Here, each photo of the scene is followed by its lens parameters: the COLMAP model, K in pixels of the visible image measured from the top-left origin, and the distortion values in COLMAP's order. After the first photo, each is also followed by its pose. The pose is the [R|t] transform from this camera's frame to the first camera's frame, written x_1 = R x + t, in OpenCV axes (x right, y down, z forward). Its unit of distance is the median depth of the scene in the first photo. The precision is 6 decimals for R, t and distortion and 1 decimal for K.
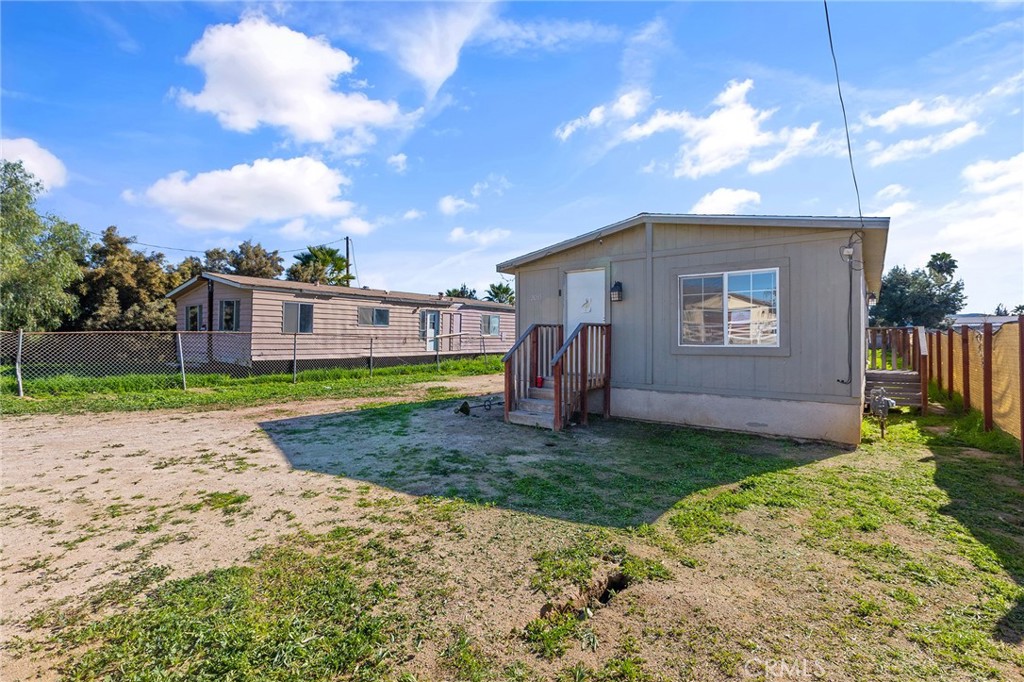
lens RADIAL K [[464.6, 0, 514.7], [0, 464.6, 339.7], [0, 0, 1]] dist [0.002596, -0.000696]
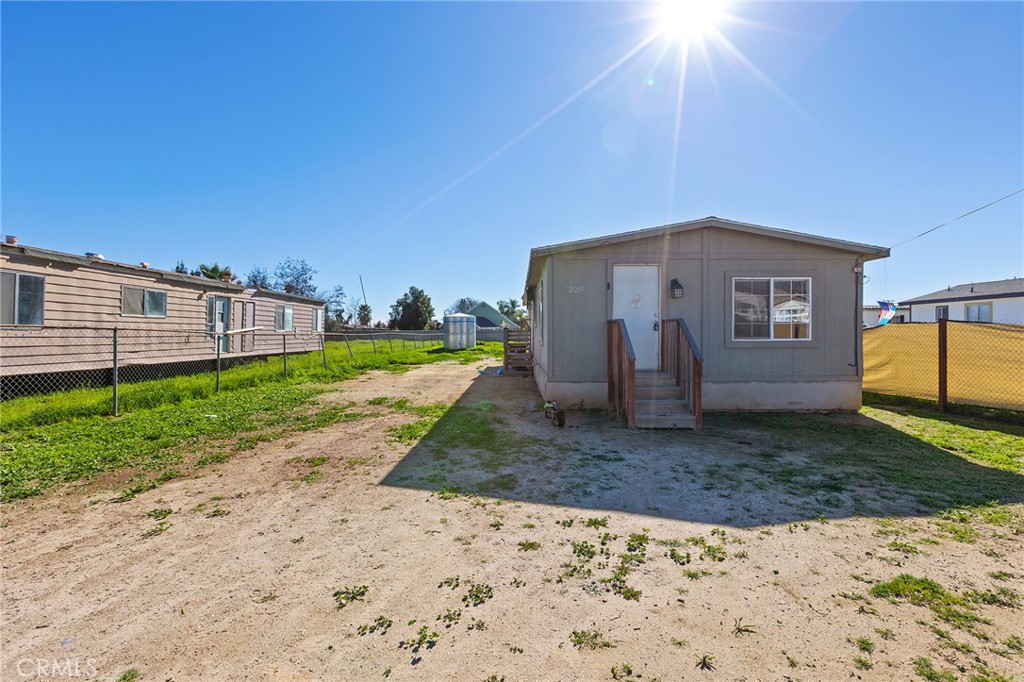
lens RADIAL K [[464.6, 0, 515.8], [0, 464.6, 338.7], [0, 0, 1]] dist [0.002596, -0.000696]
pose [[0.791123, -0.010750, 0.611563, -0.324351], [0.005941, 0.999933, 0.009891, -0.002086], [-0.611629, -0.004192, 0.791134, 0.188230]]
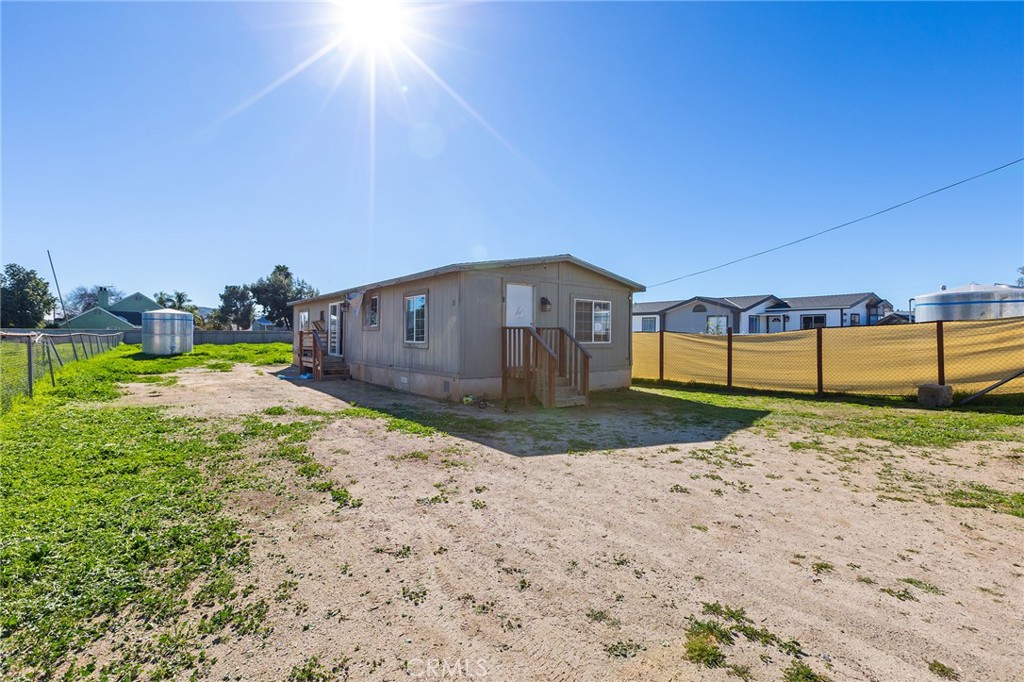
lens RADIAL K [[464.6, 0, 520.8], [0, 464.6, 335.2], [0, 0, 1]] dist [0.002596, -0.000696]
pose [[0.240346, 0.001503, 0.970686, -0.529578], [-0.002712, 0.999996, -0.000876, -0.004859], [-0.970684, -0.002422, 0.240349, 0.345249]]
